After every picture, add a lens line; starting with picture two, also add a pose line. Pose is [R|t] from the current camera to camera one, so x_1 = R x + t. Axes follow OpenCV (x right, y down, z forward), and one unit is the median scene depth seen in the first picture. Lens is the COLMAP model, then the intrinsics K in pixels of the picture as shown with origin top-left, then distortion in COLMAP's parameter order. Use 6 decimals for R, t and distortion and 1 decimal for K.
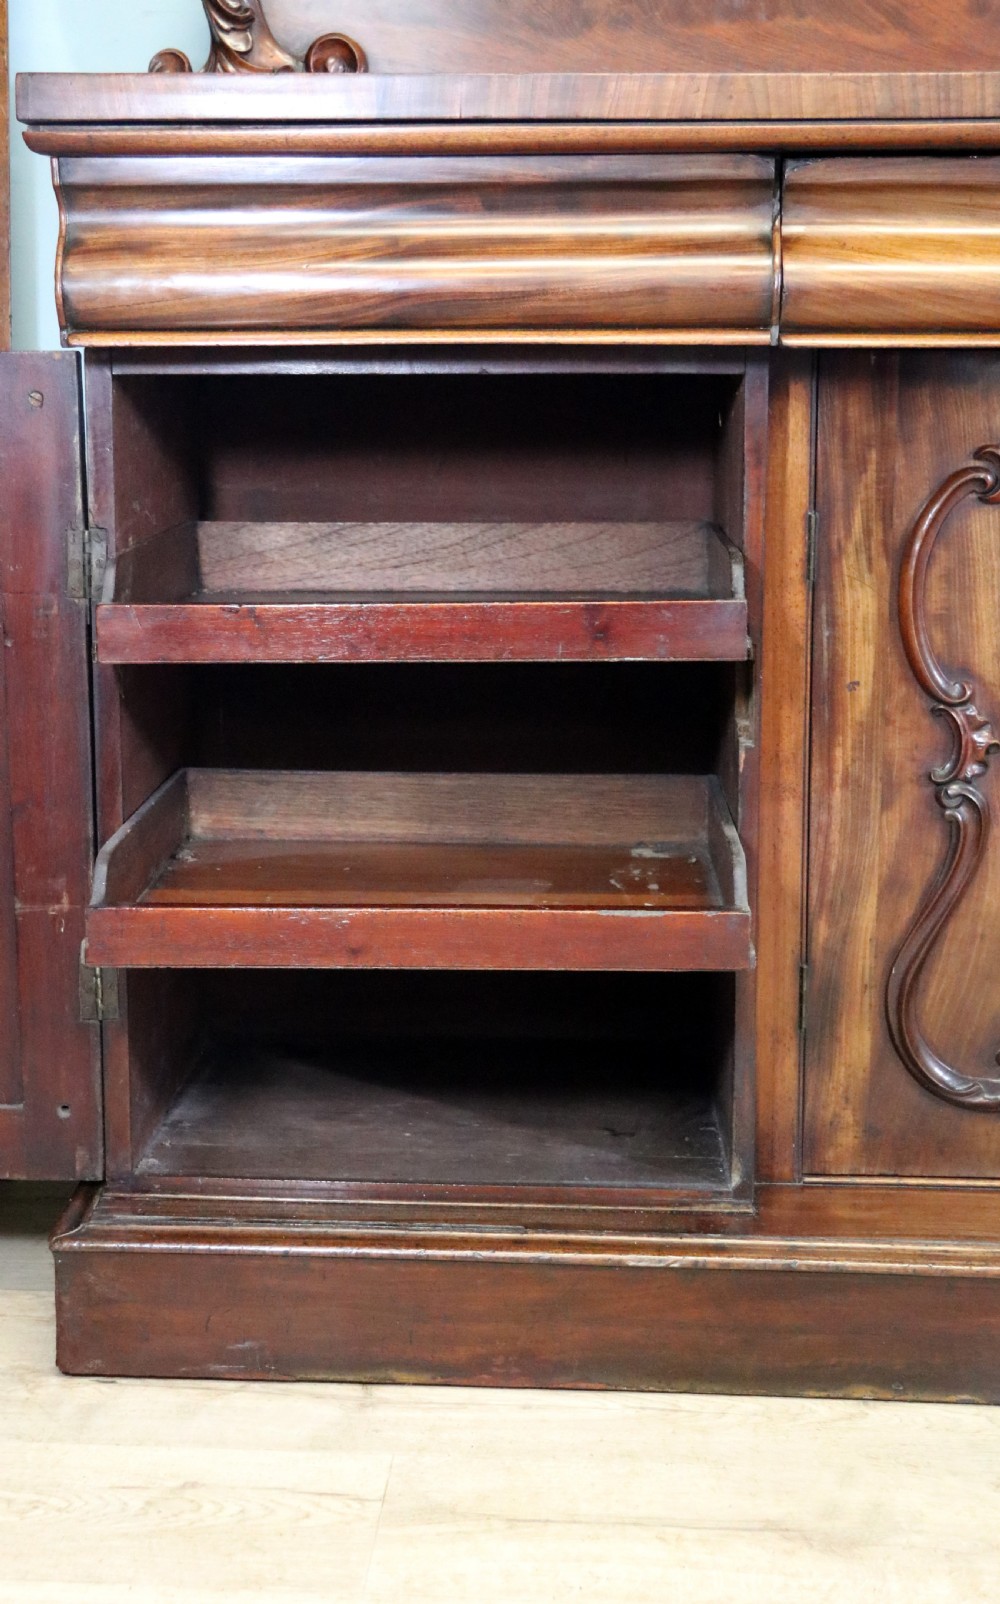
lens RADIAL K [[2524.9, 0, 440.3], [0, 2524.9, 771.8], [0, 0, 1]] dist [0.060511, 0.000000]
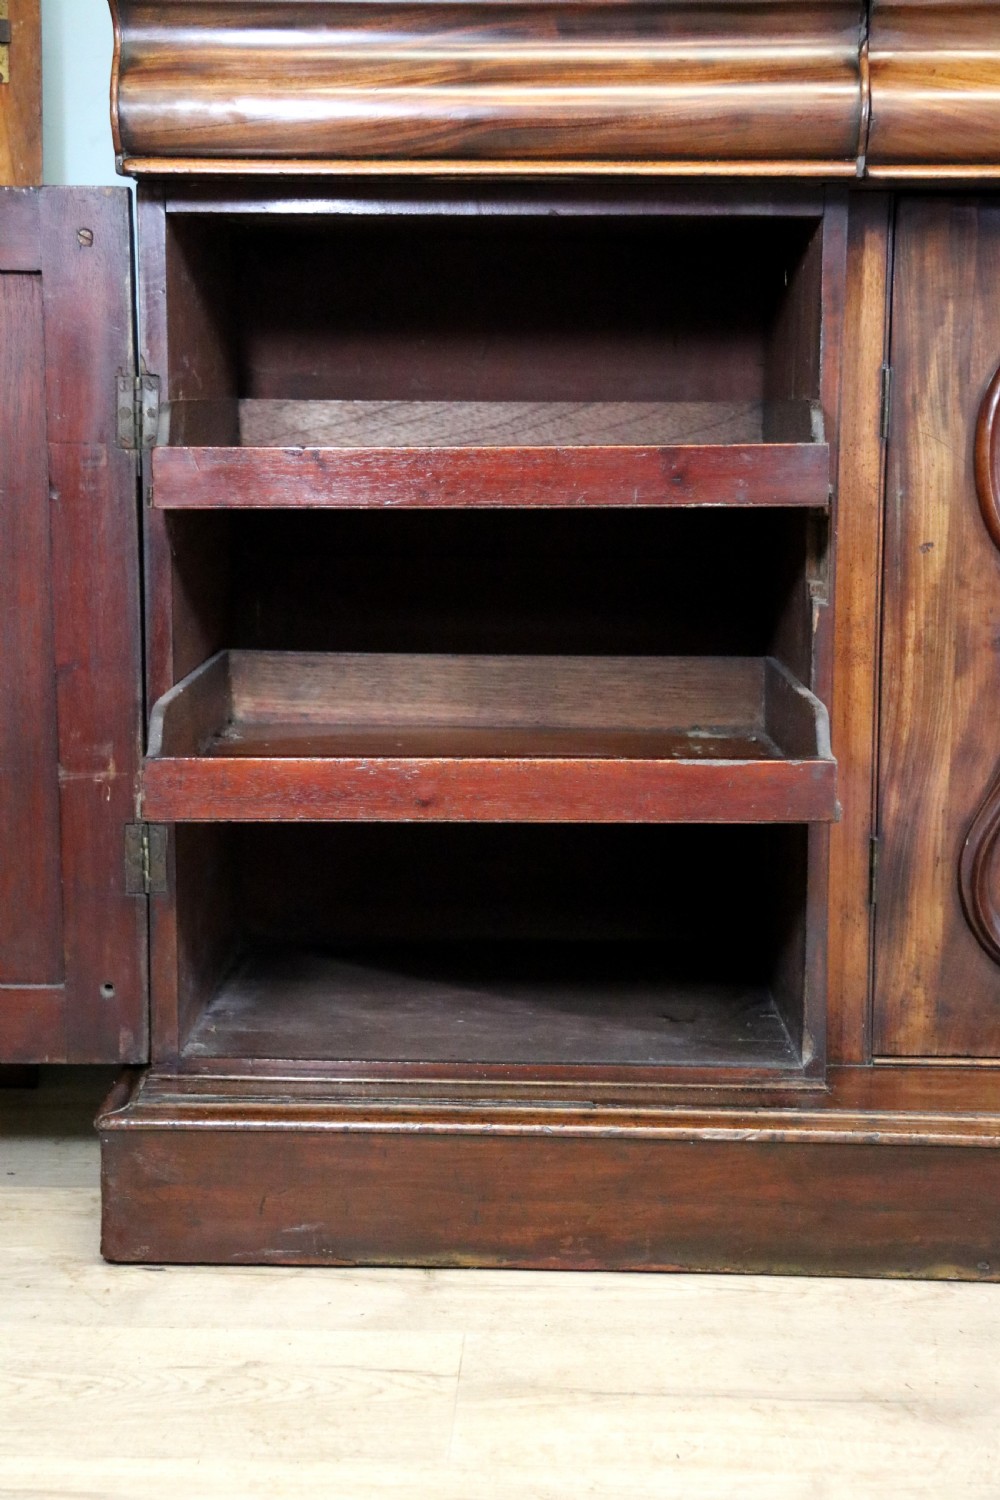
lens RADIAL K [[2457.1, 0, 498.2], [0, 2457.1, 740.7], [0, 0, 1]] dist [0.166418, 0.000000]
pose [[0.998972, 0.002015, 0.045285, -0.044964], [-0.000660, 0.999552, -0.029909, 0.069642], [-0.045325, 0.029848, 0.998526, 0.059432]]
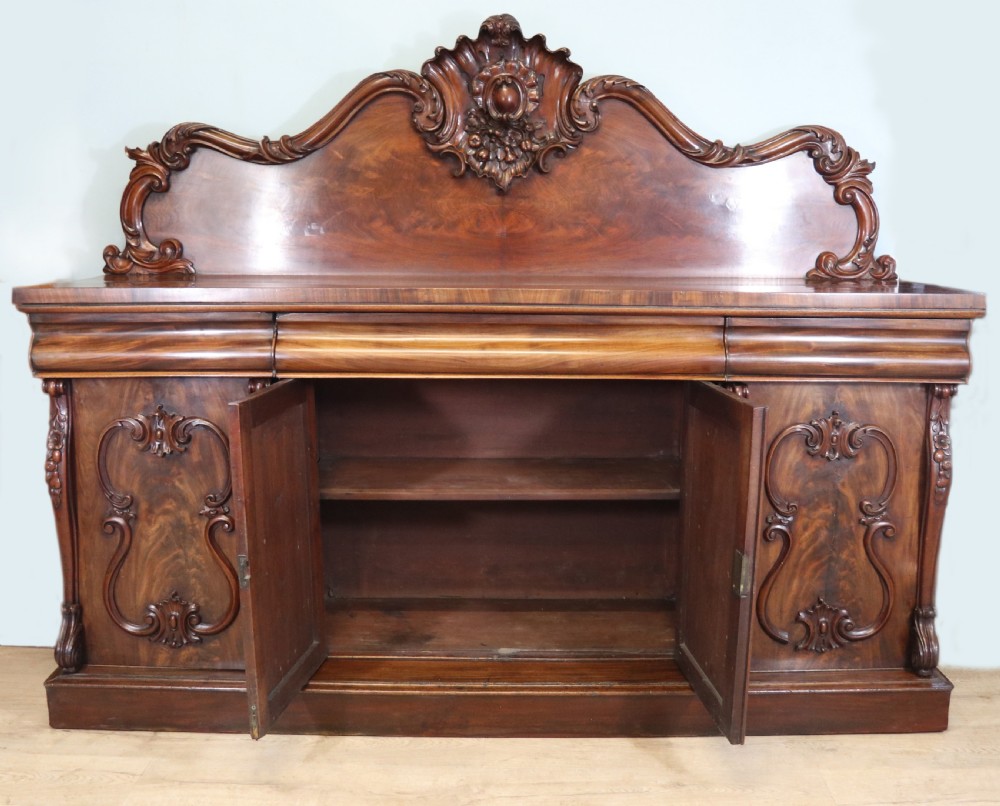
lens RADIAL K [[1098.8, 0, 511.5], [0, 1098.8, 407.8], [0, 0, 1]] dist [-0.100385, 0.000000]
pose [[0.998483, -0.009320, 0.054272, 0.307276], [0.008952, 0.999935, 0.007021, -0.128923], [-0.054334, -0.006524, 0.998502, -0.236190]]
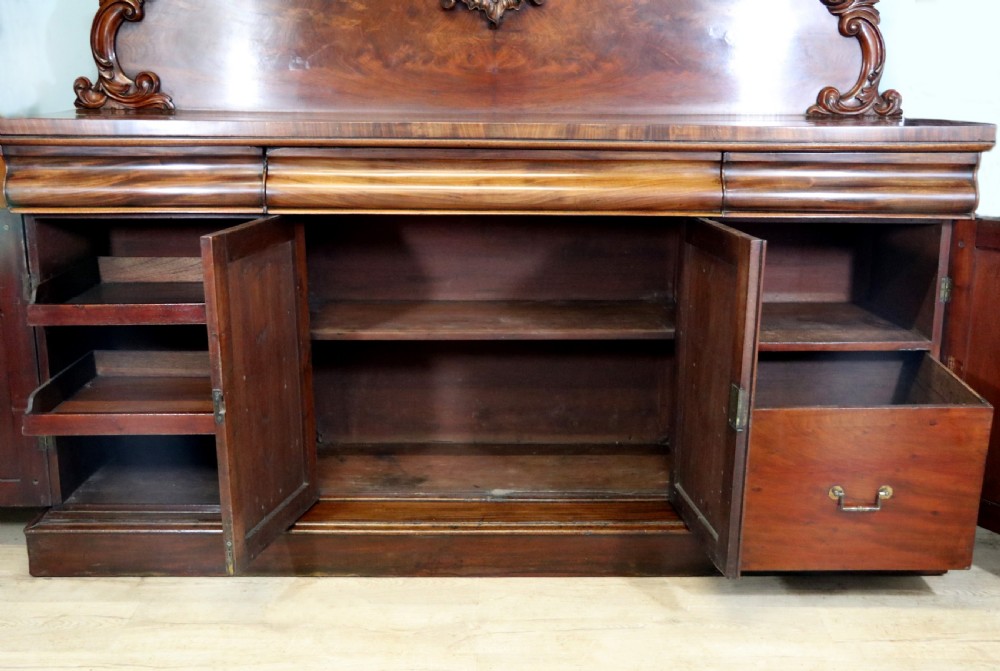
lens RADIAL K [[1165.3, 0, 509.5], [0, 1165.3, 343.8], [0, 0, 1]] dist [0.023273, 0.000000]
pose [[0.997396, -0.014541, 0.070635, 0.285930], [0.009702, 0.997613, 0.068367, -0.100803], [-0.071460, -0.067504, 0.995157, -0.301820]]
